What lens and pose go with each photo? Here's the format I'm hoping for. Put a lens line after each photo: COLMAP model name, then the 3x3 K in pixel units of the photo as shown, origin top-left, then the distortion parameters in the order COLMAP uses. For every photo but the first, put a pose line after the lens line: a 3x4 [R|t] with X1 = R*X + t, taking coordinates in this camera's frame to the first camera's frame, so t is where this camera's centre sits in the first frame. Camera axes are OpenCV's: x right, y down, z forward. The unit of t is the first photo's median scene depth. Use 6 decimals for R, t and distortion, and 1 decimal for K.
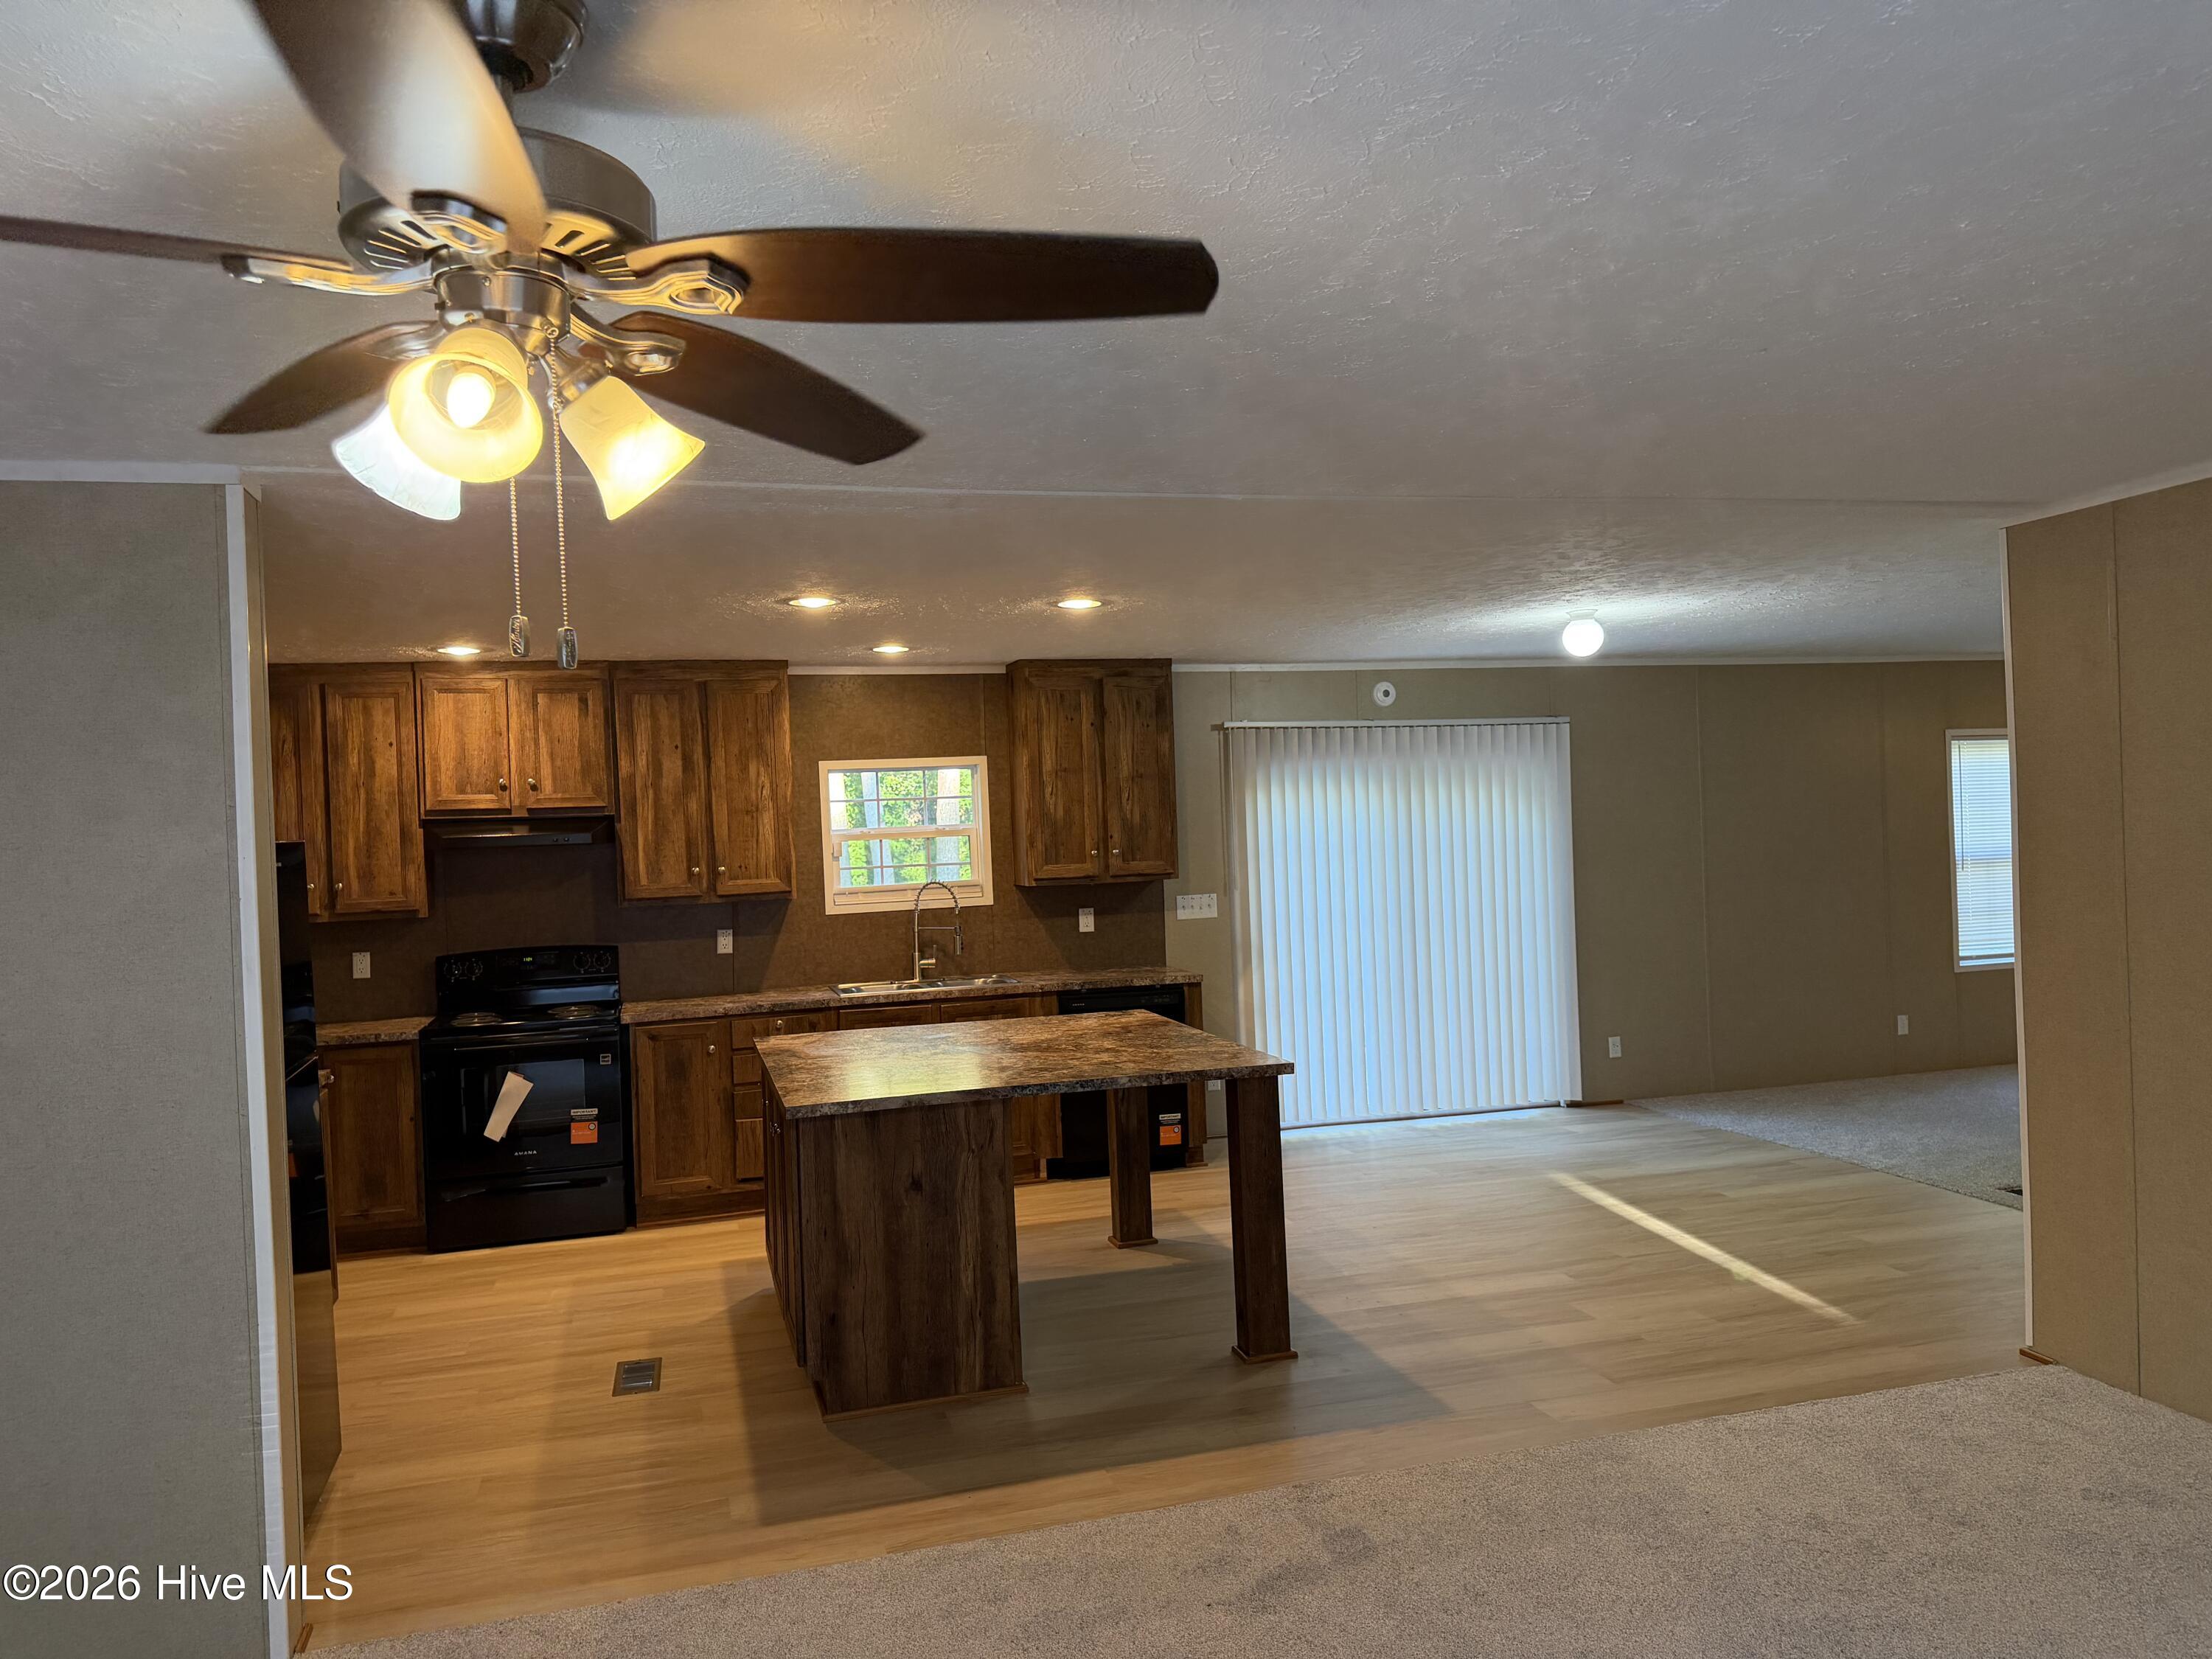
lens RADIAL K [[1544.0, 0, 1096.8], [0, 1544.0, 833.4], [0, 0, 1]] dist [0.089669, -0.106416]
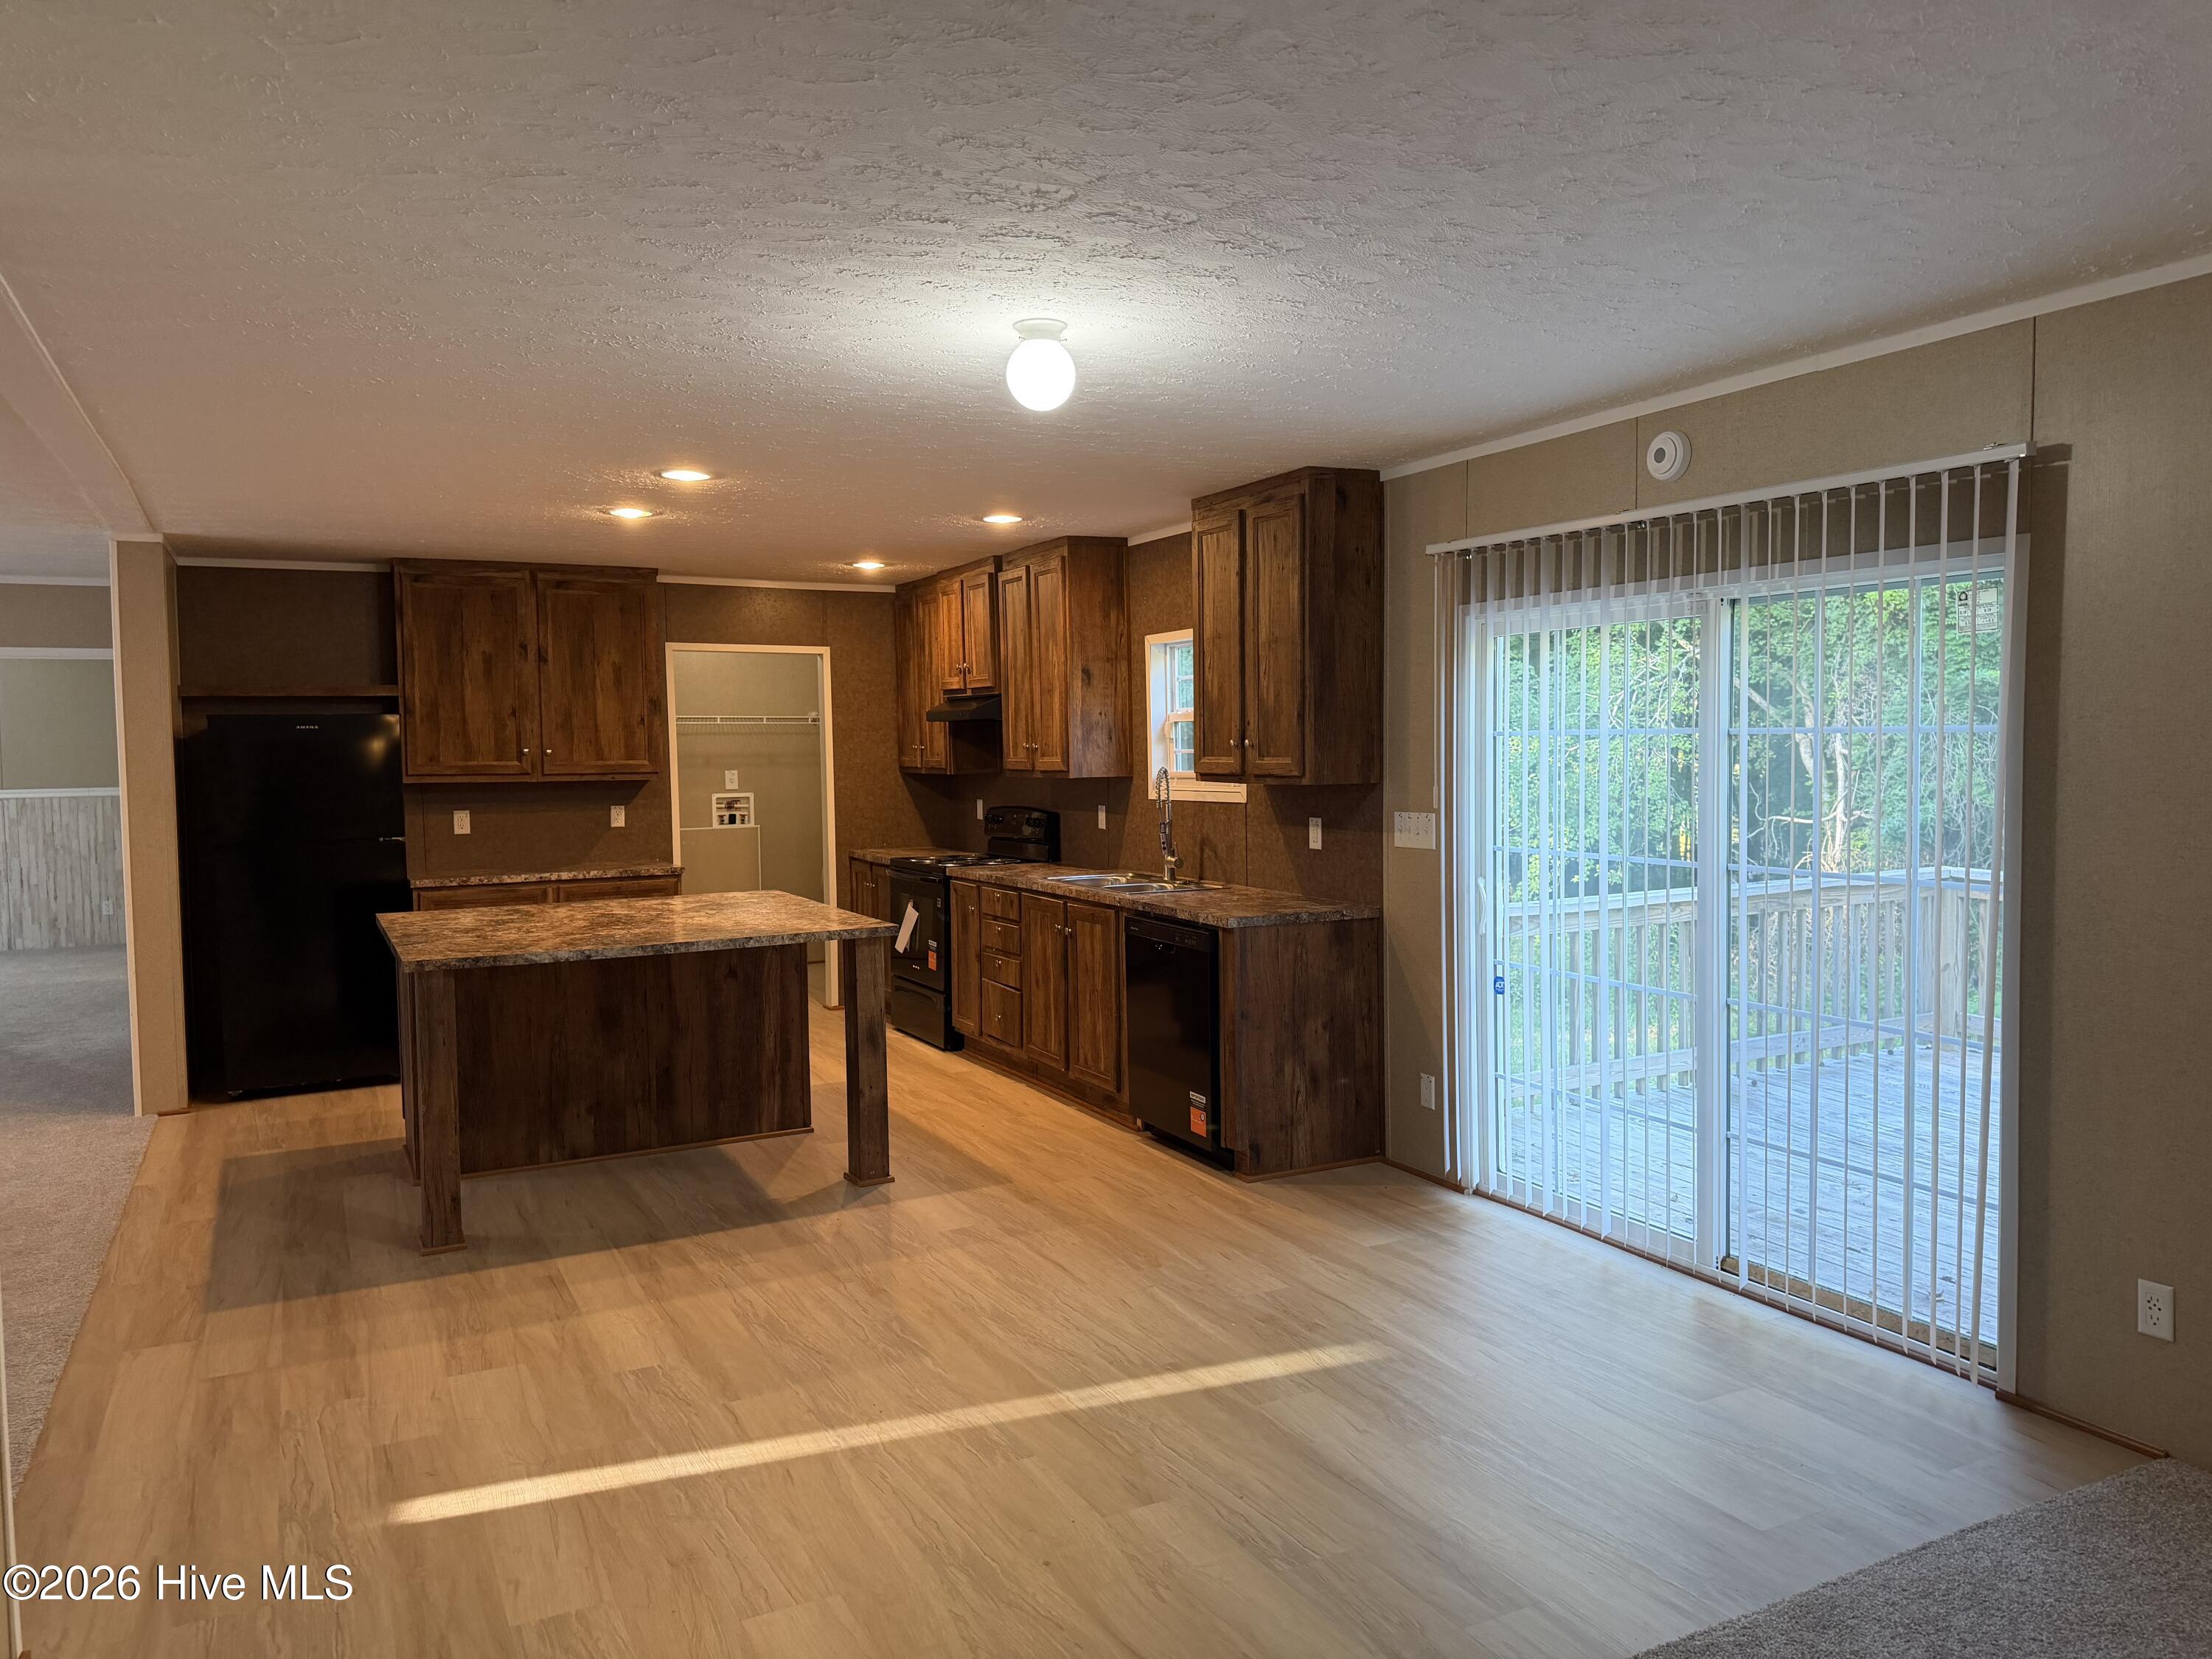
lens RADIAL K [[1544.0, 0, 1113.0], [0, 1544.0, 835.0], [0, 0, 1]] dist [0.089669, -0.106416]
pose [[0.200951, 0.093790, -0.975101, 0.832550], [0.000104, 0.995404, 0.095764, -0.017762], [0.979601, -0.019345, 0.200018, 0.885536]]
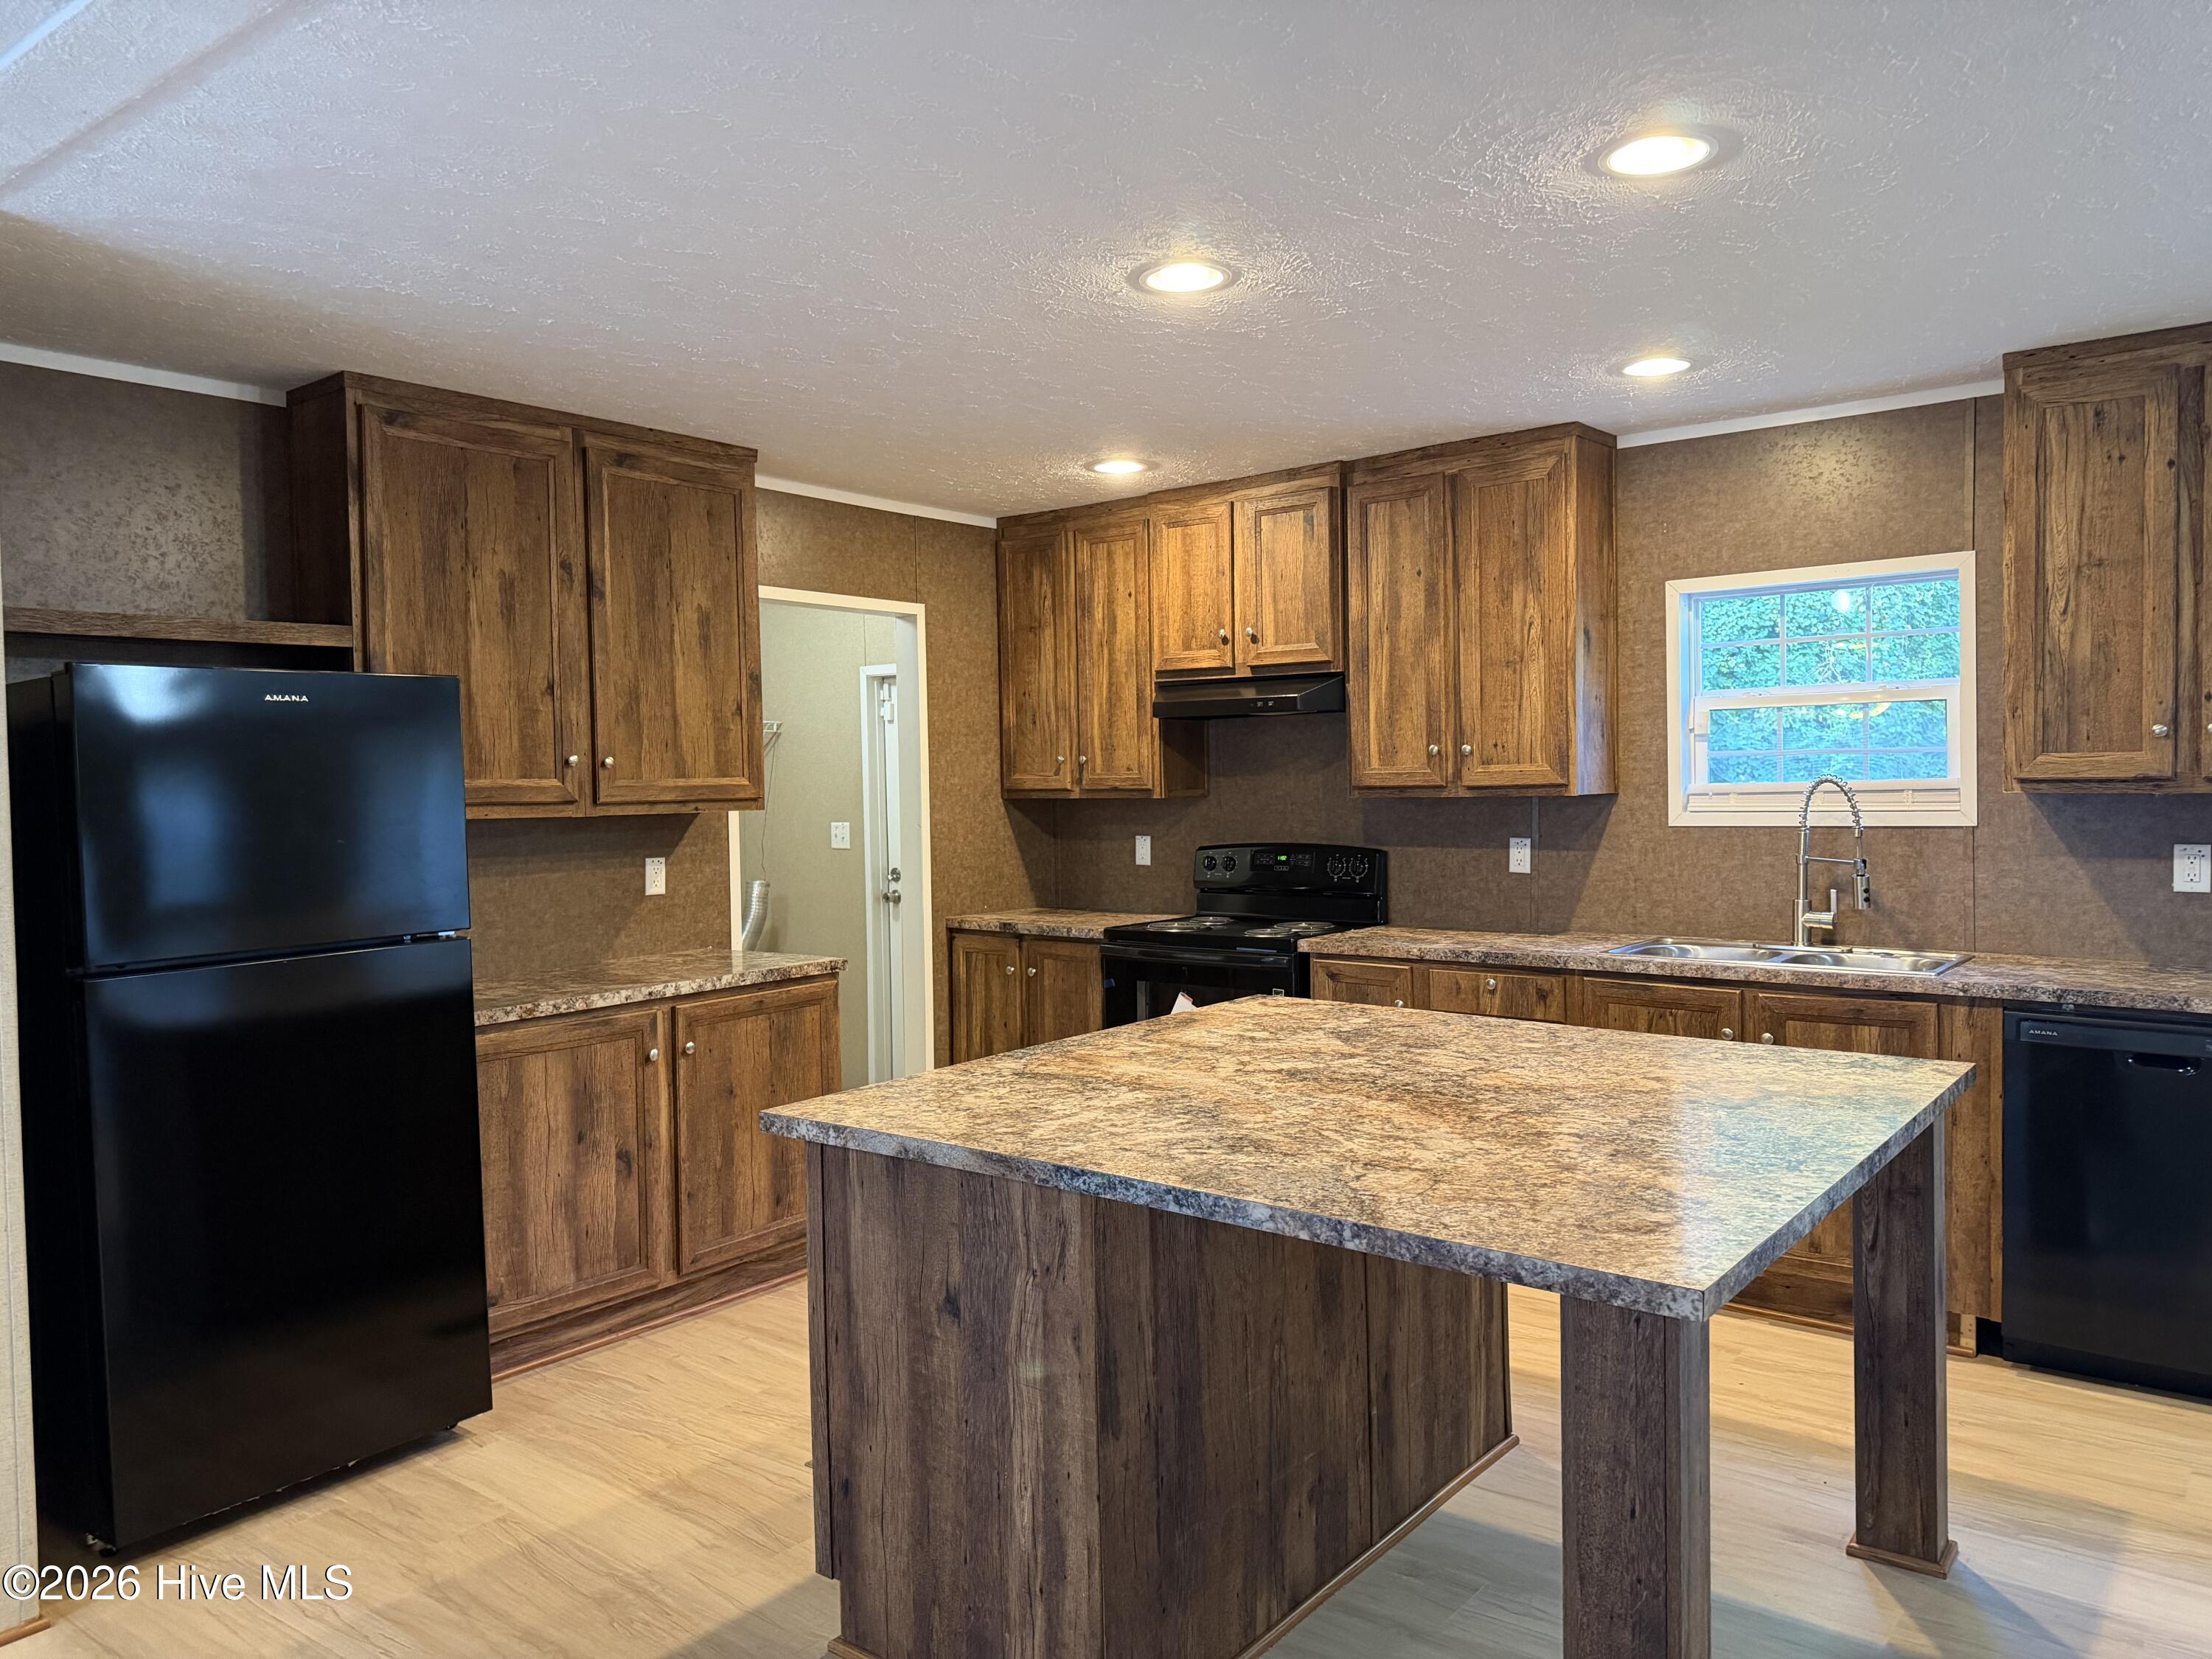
lens RADIAL K [[1544.0, 0, 1110.1], [0, 1544.0, 821.4], [0, 0, 1]] dist [0.089669, -0.106416]
pose [[0.585057, 0.052897, -0.809265, 0.233728], [-0.009736, 0.998257, 0.058212, 0.017896], [0.810934, -0.026179, 0.584552, 0.494693]]
